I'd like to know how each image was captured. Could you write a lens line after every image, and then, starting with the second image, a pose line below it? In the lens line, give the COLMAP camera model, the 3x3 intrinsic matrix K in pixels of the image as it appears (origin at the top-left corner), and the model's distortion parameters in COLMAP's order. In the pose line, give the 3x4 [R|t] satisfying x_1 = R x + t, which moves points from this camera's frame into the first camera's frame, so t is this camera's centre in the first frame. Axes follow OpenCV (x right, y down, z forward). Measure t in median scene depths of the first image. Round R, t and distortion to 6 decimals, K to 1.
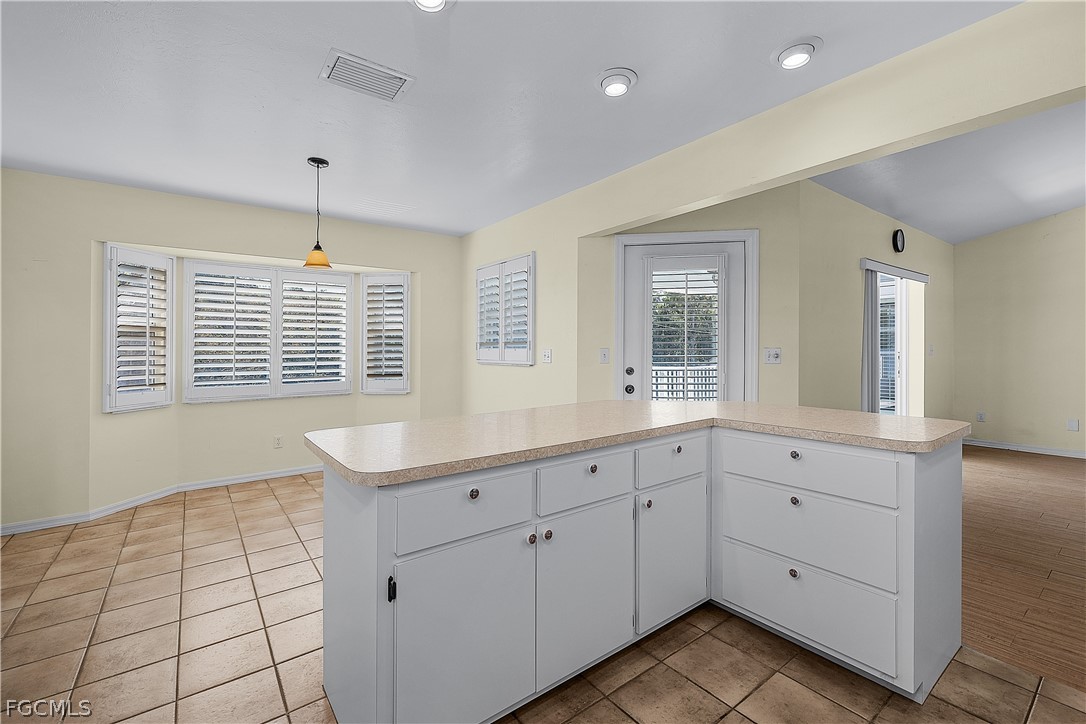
lens RADIAL K [[464.1, 0, 537.2], [0, 464.1, 341.6], [0, 0, 1]] dist [0.002409, 0.000100]
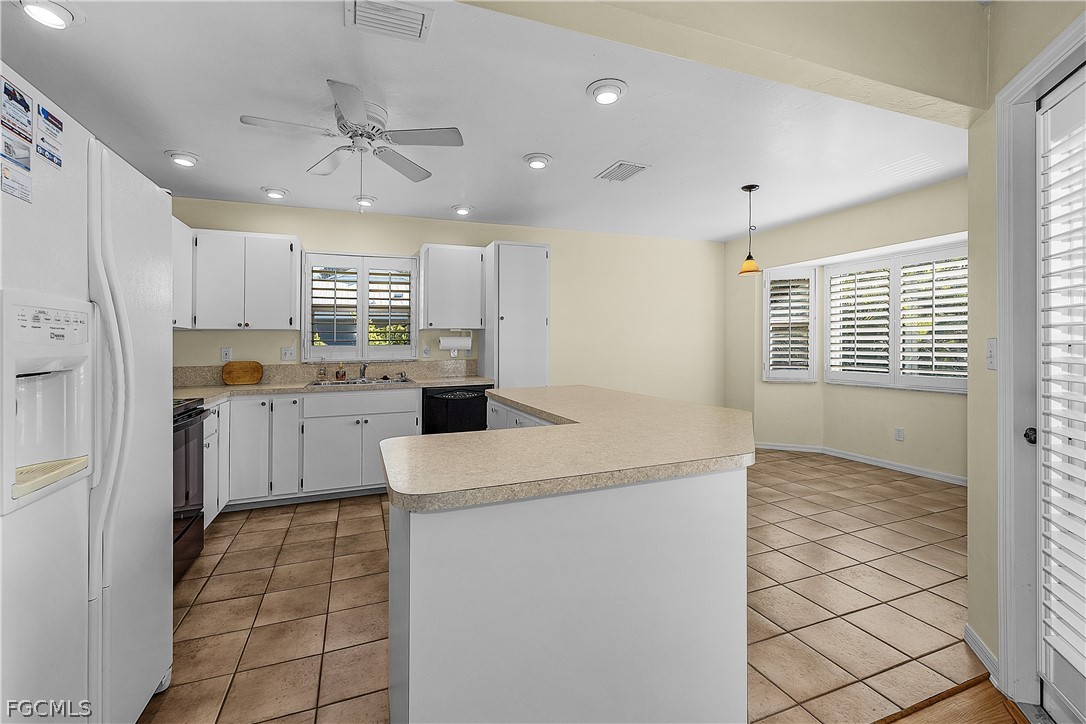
lens RADIAL K [[464.1, 0, 533.8], [0, 464.1, 344.9], [0, 0, 1]] dist [0.002409, 0.000100]
pose [[-0.274134, 0.013051, -0.961603, 0.679141], [0.029913, 0.999540, 0.005038, 0.002614], [0.961226, -0.027384, -0.274399, 0.618156]]
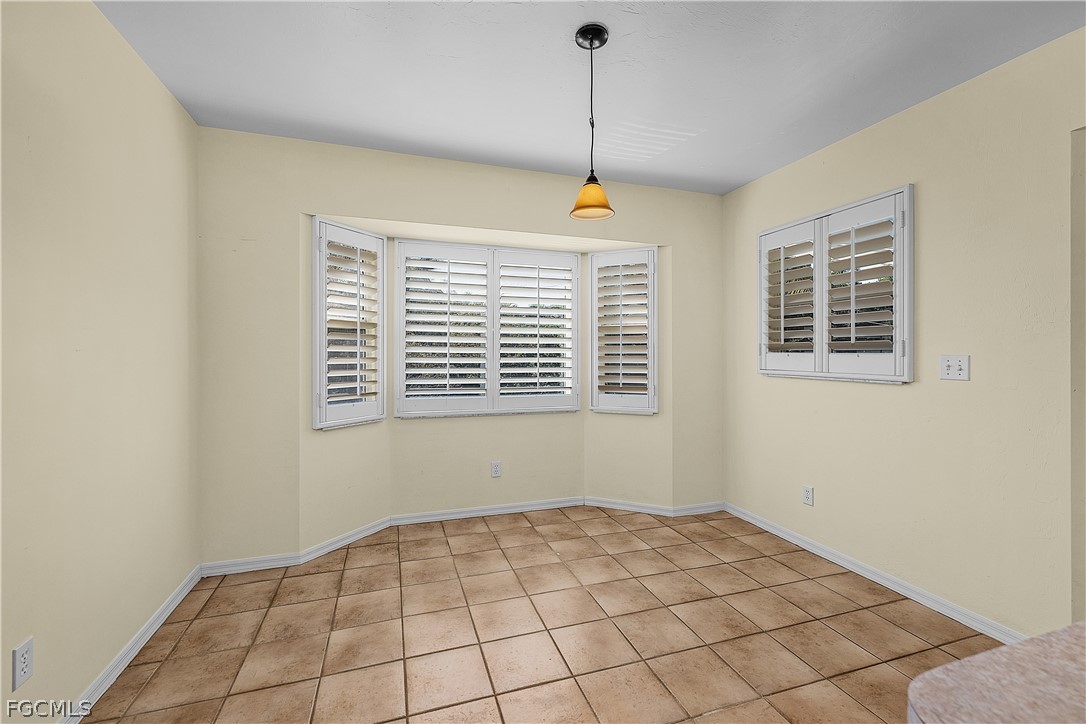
lens RADIAL K [[464.1, 0, 543.7], [0, 464.1, 357.6], [0, 0, 1]] dist [0.002409, 0.000100]
pose [[0.949393, 0.011659, -0.313875, -0.270660], [-0.003998, 0.999678, 0.025040, 0.007704], [0.314066, -0.022518, 0.949134, 0.324856]]
